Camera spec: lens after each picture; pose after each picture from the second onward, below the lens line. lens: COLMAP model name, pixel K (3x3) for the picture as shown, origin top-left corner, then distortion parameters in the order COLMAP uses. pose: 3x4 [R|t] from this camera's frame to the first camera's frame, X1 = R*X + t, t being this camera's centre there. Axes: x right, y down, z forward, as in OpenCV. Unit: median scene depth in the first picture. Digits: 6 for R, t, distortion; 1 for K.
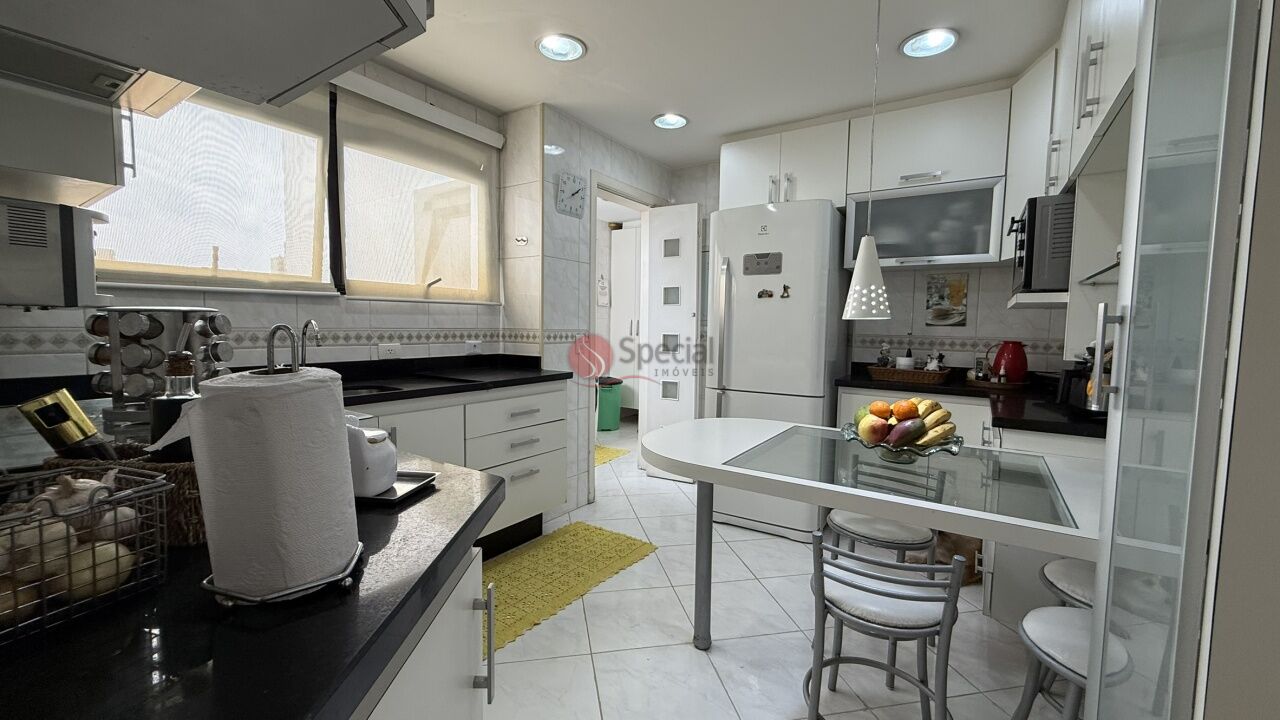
lens RADIAL K [[509.9, 0, 636.2], [0, 509.9, 360.9], [0, 0, 1]] dist [-0.000899, 0.000259]
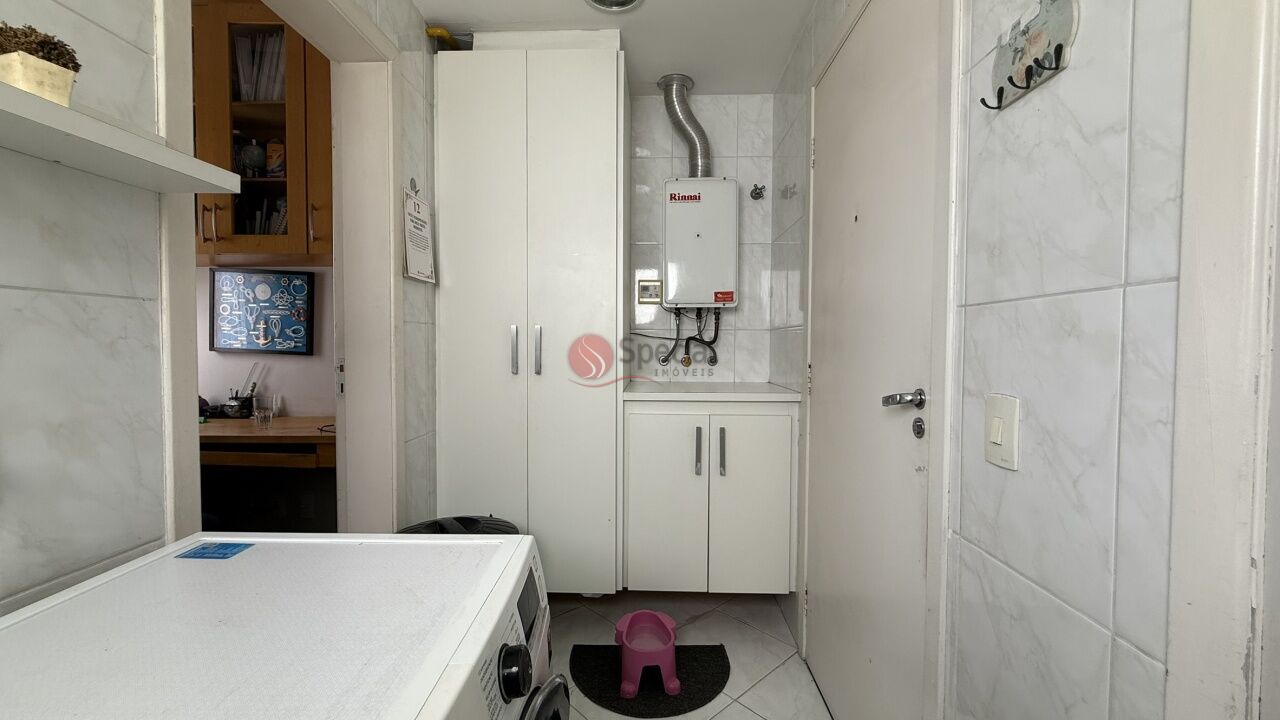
lens RADIAL K [[509.9, 0, 636.2], [0, 509.9, 360.9], [0, 0, 1]] dist [-0.000899, 0.000259]
pose [[0.842020, -0.029182, 0.538657, -0.245951], [0.045634, 0.998810, -0.017223, -0.100094], [-0.537513, 0.039083, 0.842349, 1.370554]]
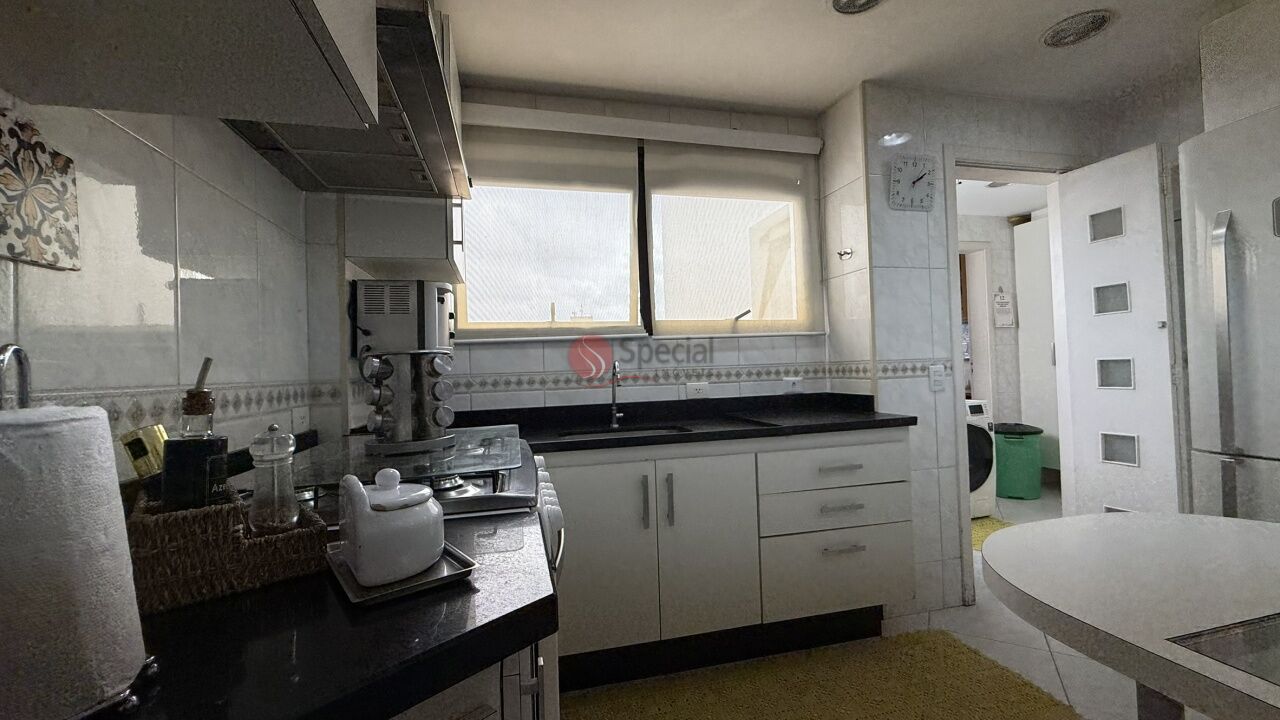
lens RADIAL K [[509.9, 0, 636.2], [0, 509.9, 360.9], [0, 0, 1]] dist [-0.000899, 0.000259]
pose [[0.740740, -0.050589, -0.669884, 0.067496], [-0.002541, 0.996942, -0.078098, 0.000643], [0.671787, 0.059552, 0.738347, 0.180954]]
